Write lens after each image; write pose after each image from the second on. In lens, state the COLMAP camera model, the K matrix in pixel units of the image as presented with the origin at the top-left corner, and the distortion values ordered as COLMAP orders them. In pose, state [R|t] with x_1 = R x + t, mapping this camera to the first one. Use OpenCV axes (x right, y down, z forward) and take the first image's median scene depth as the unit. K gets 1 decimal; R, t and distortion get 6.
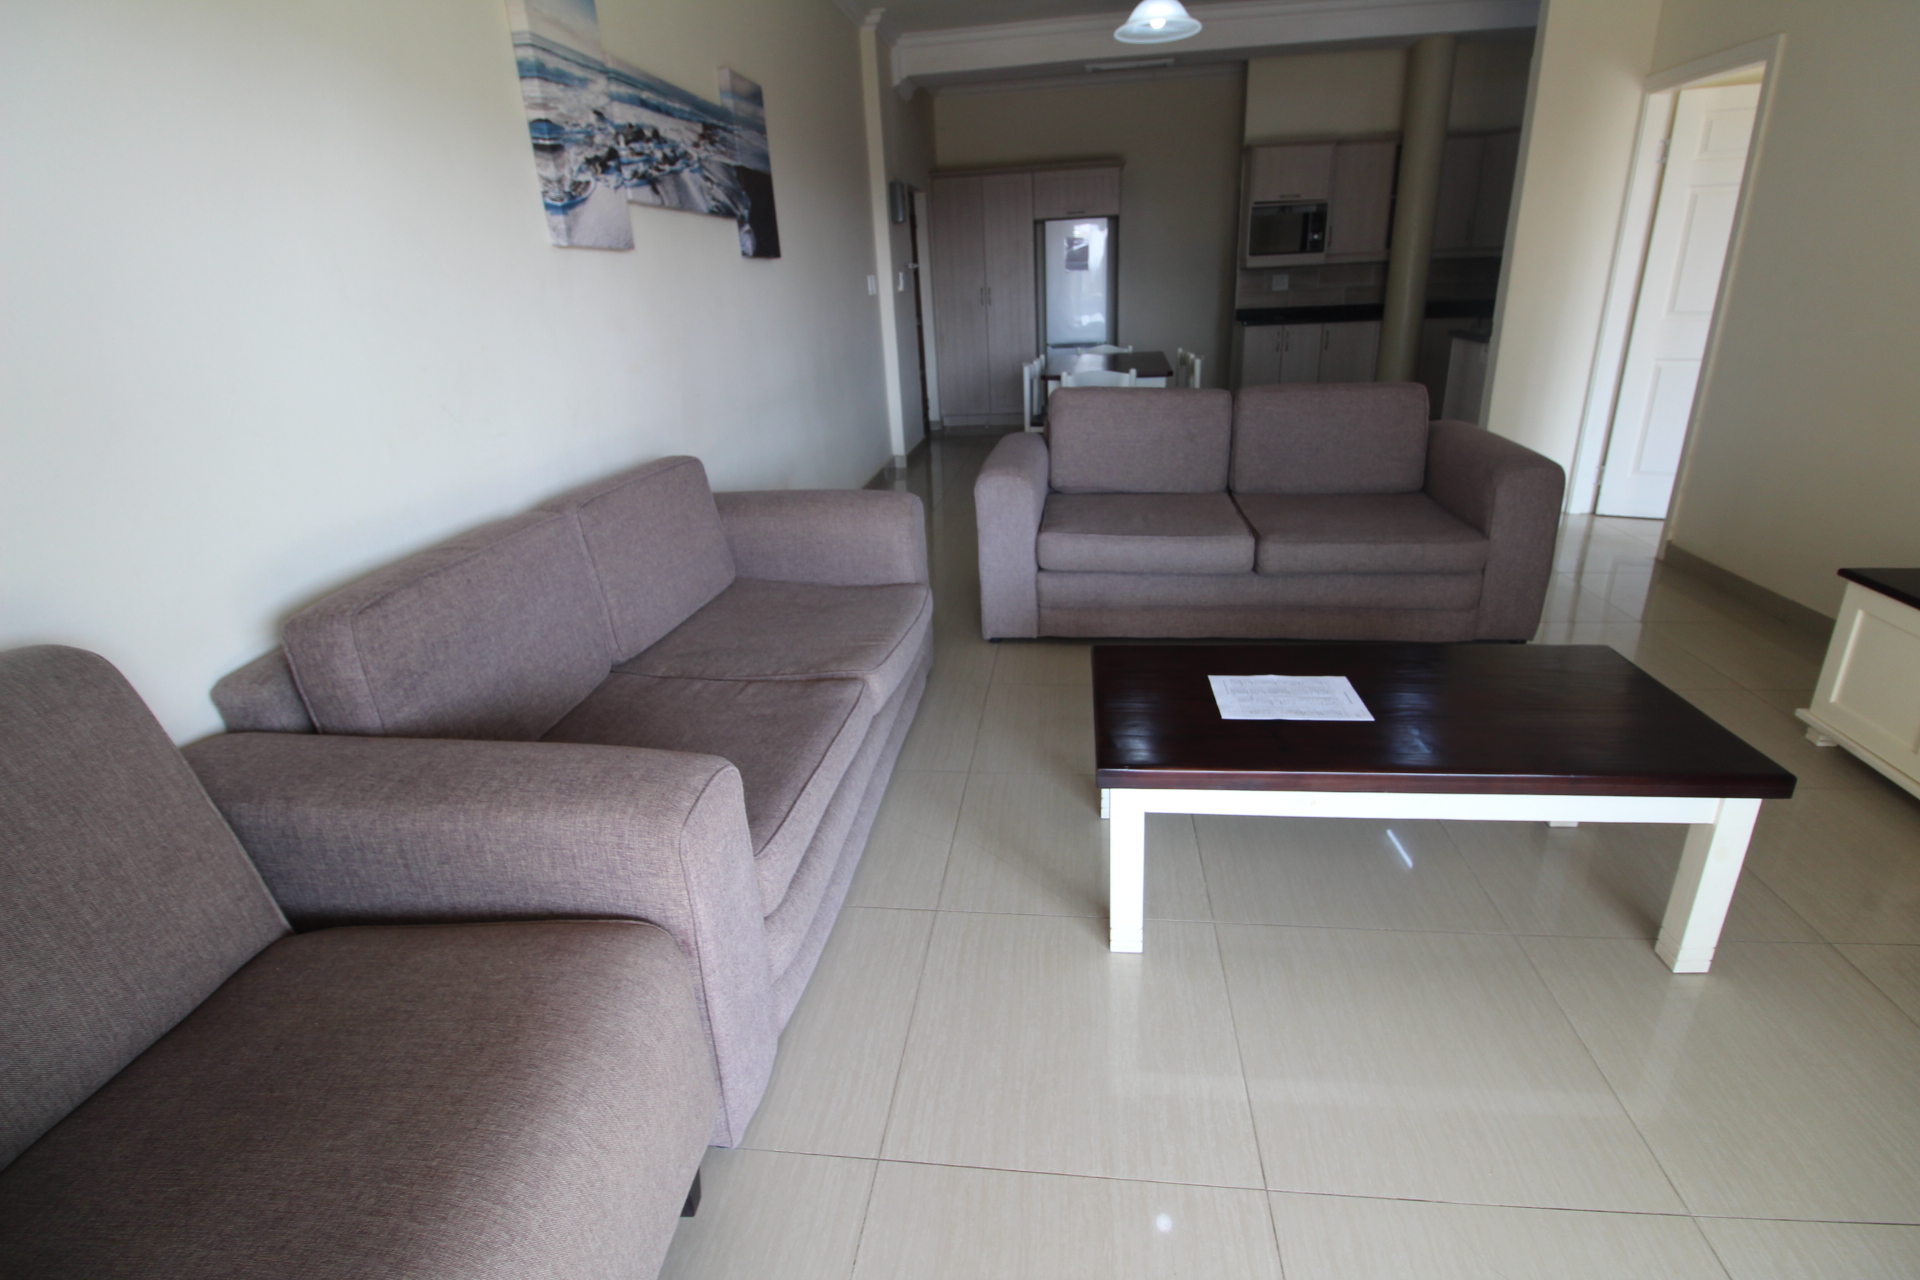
lens RADIAL K [[896.8, 0, 961.1], [0, 896.8, 638.3], [0, 0, 1]] dist [-0.019326, 0.000253]
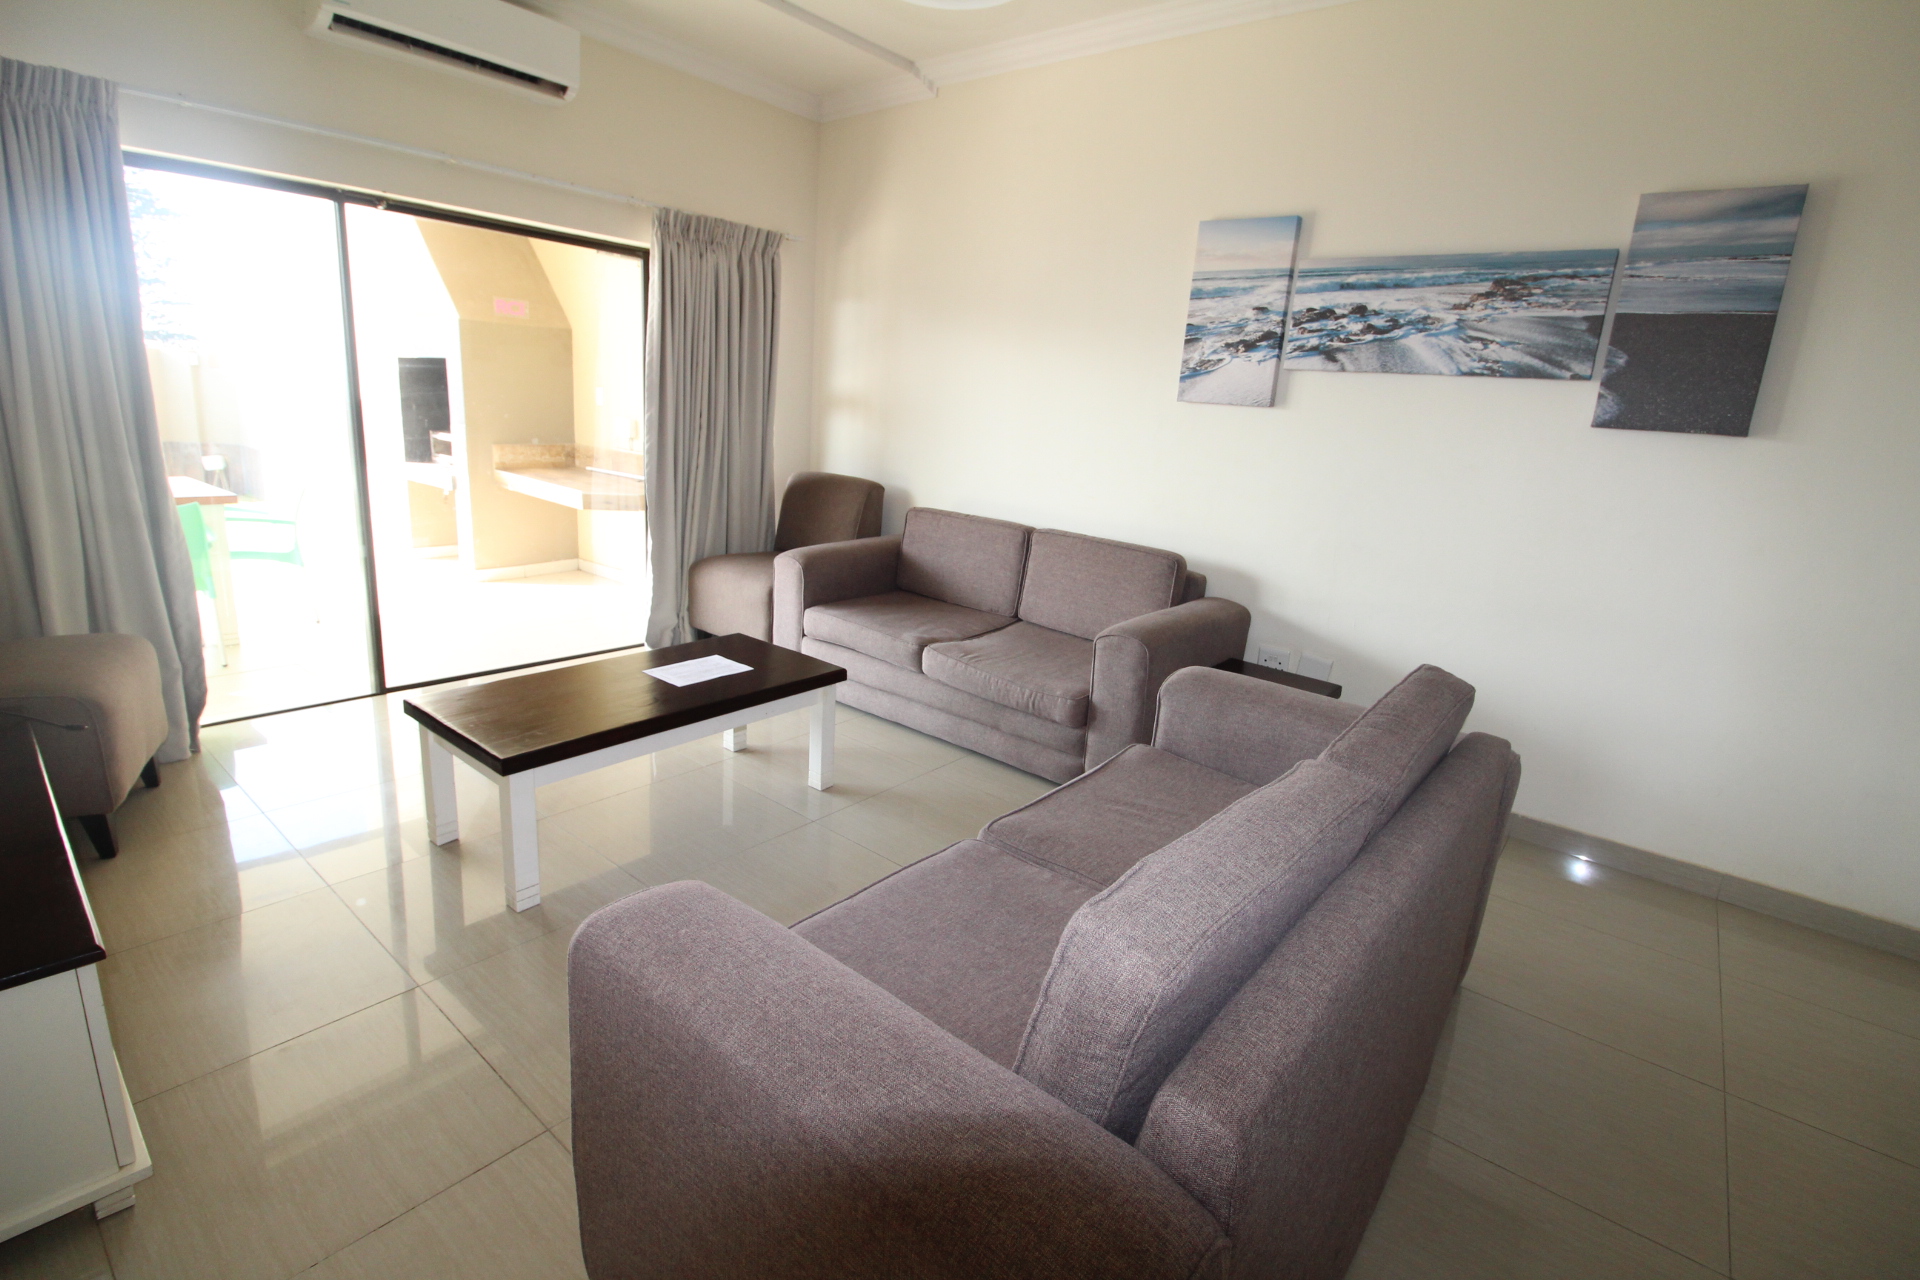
lens RADIAL K [[896.8, 0, 961.0], [0, 896.8, 633.5], [0, 0, 1]] dist [-0.019326, 0.000253]
pose [[-0.532646, 0.230093, -0.814460, 1.070941], [-0.344882, 0.819799, 0.457150, -0.673881], [0.772881, 0.524392, -0.357308, 1.439696]]
